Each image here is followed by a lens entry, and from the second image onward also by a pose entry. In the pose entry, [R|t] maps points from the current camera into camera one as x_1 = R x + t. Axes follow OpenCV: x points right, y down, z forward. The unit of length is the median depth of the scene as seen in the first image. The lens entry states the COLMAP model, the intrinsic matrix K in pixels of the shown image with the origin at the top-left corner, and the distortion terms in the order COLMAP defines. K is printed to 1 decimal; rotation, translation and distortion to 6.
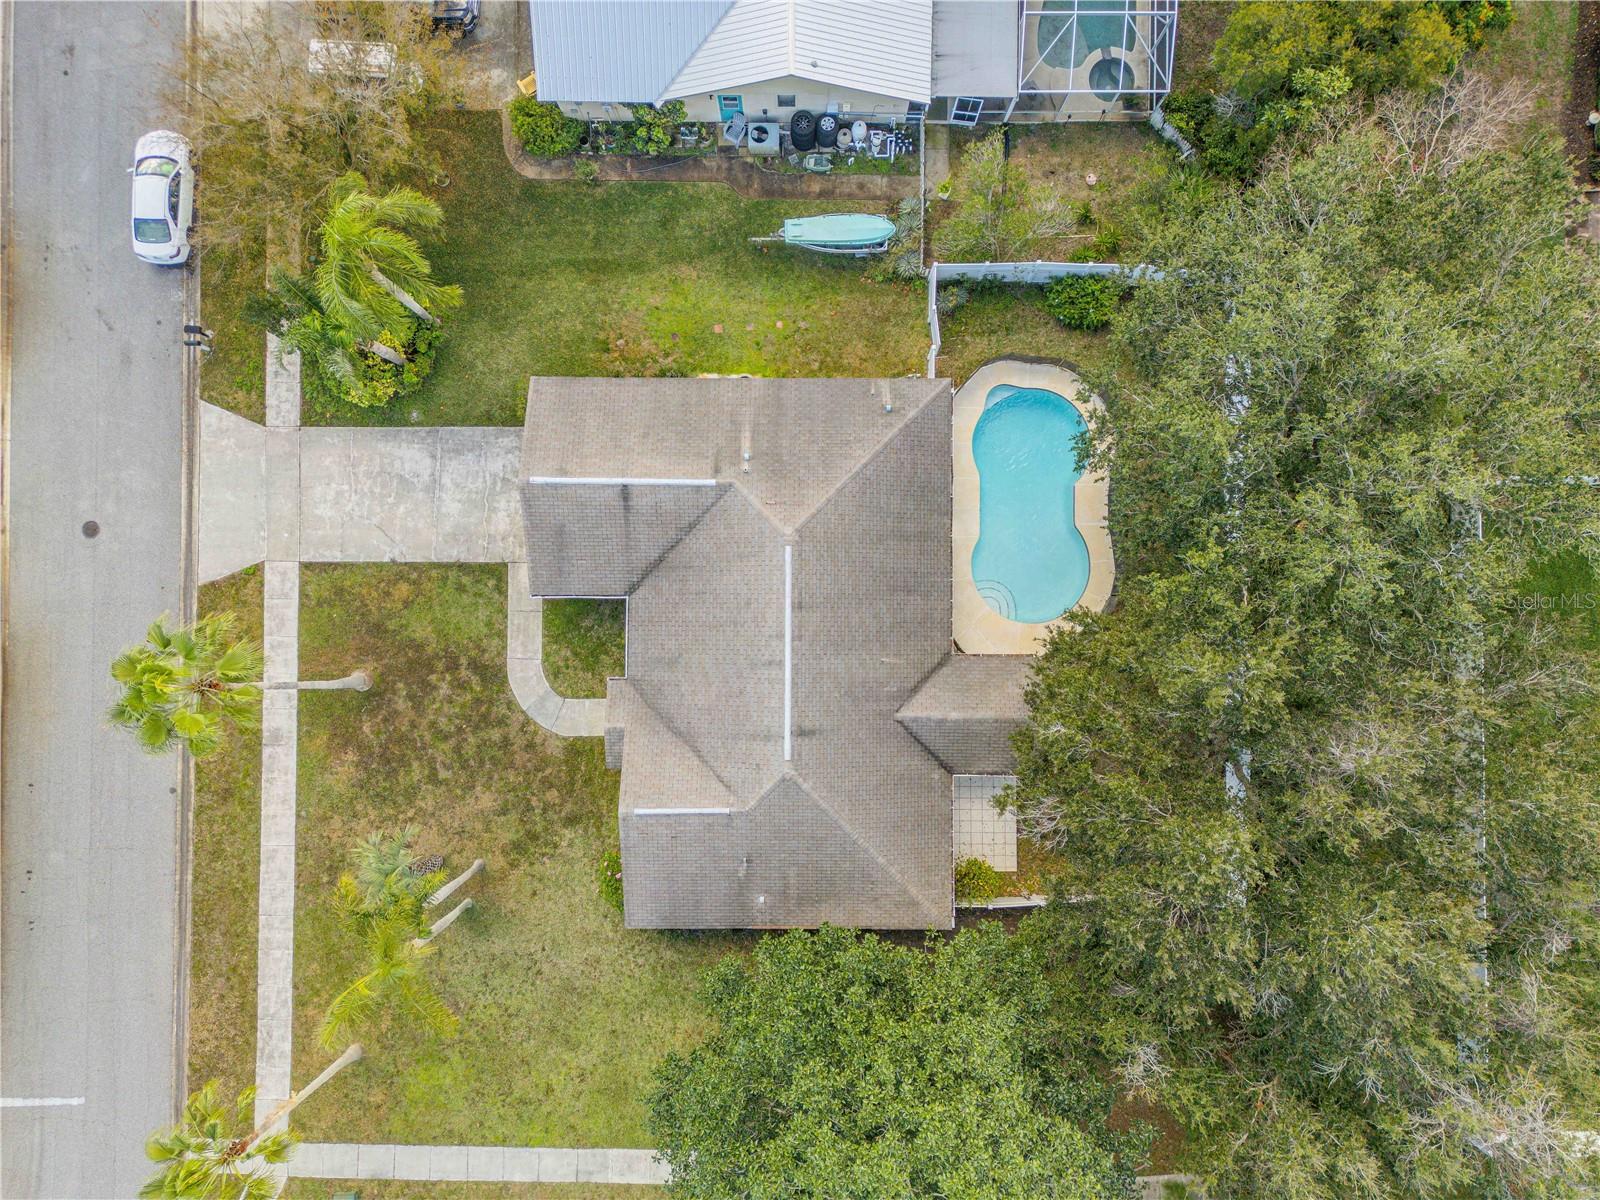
lens RADIAL K [[1129.2, 0, 800.0], [0, 1129.2, 596.9], [0, 0, 1]] dist [-0.005774, -0.001346]
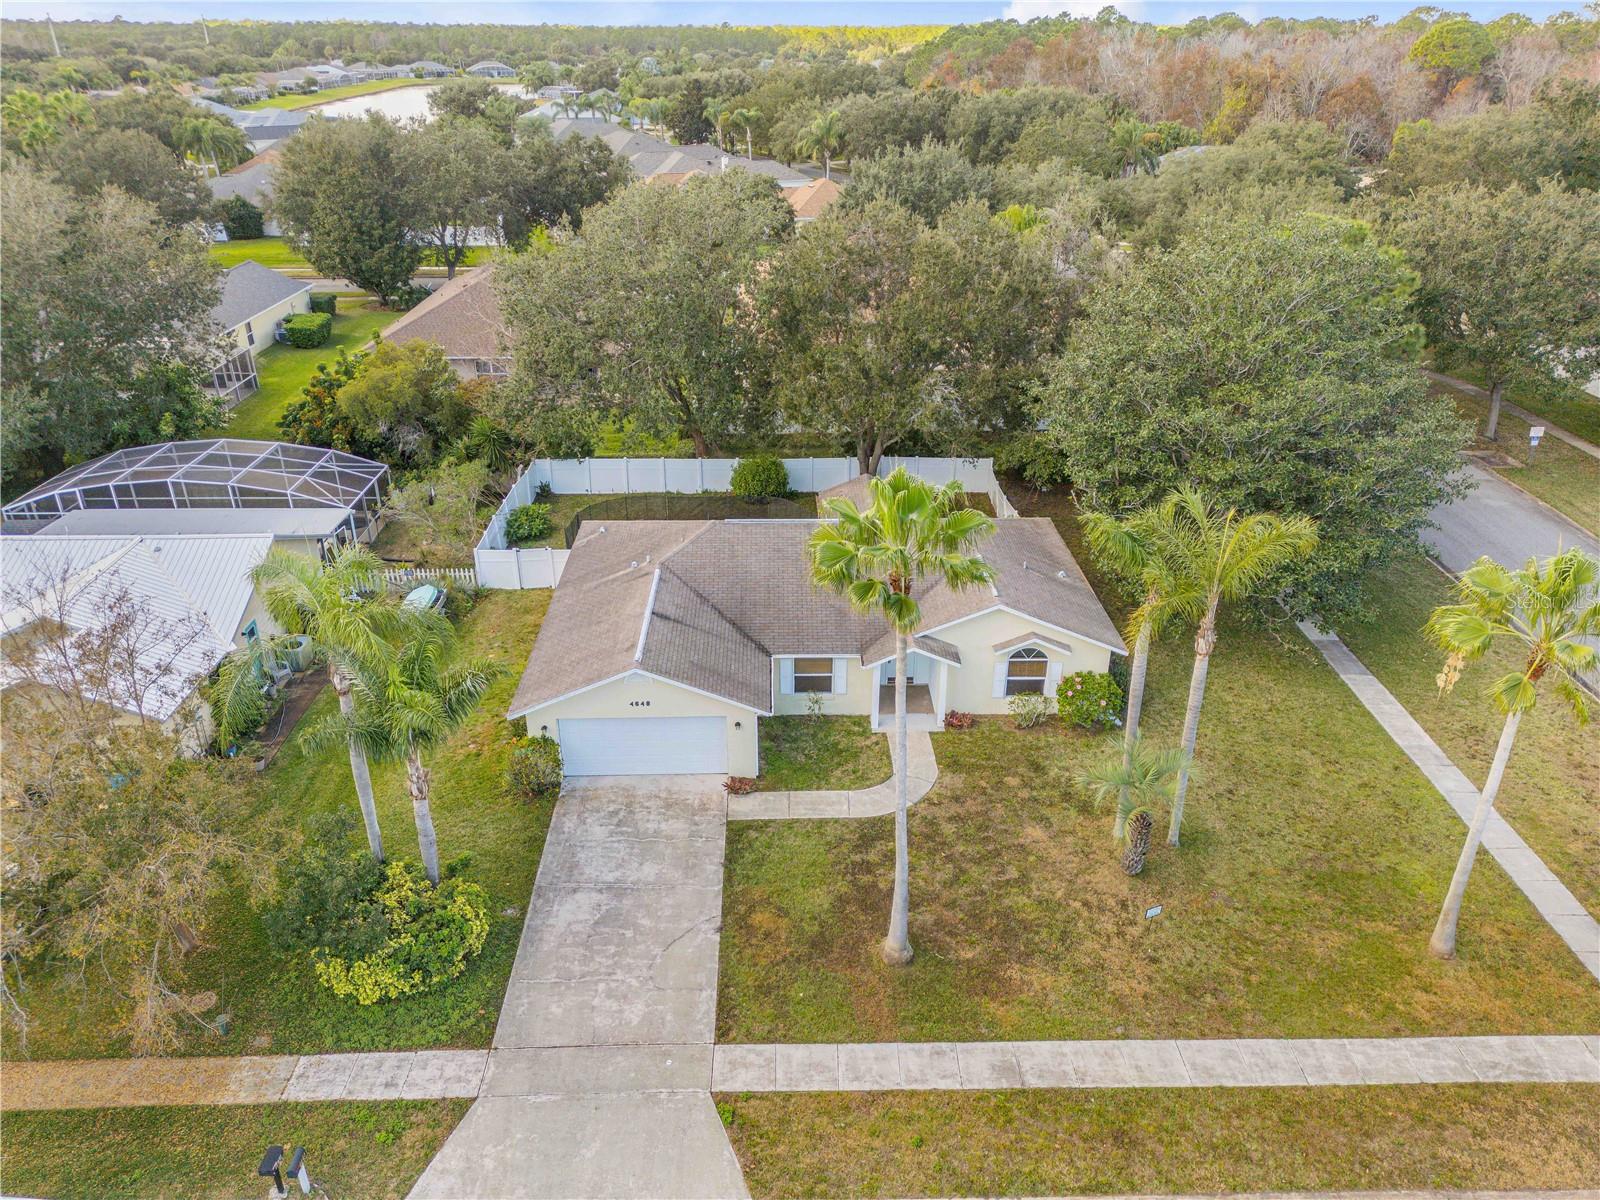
lens RADIAL K [[1129.2, 0, 802.6], [0, 1129.2, 600.2], [0, 0, 1]] dist [-0.005774, -0.001346]
pose [[-0.028526, -0.436649, 0.899180, -0.892652], [0.999237, 0.011535, 0.037302, -0.008983], [-0.026660, 0.899558, 0.435987, 0.519251]]
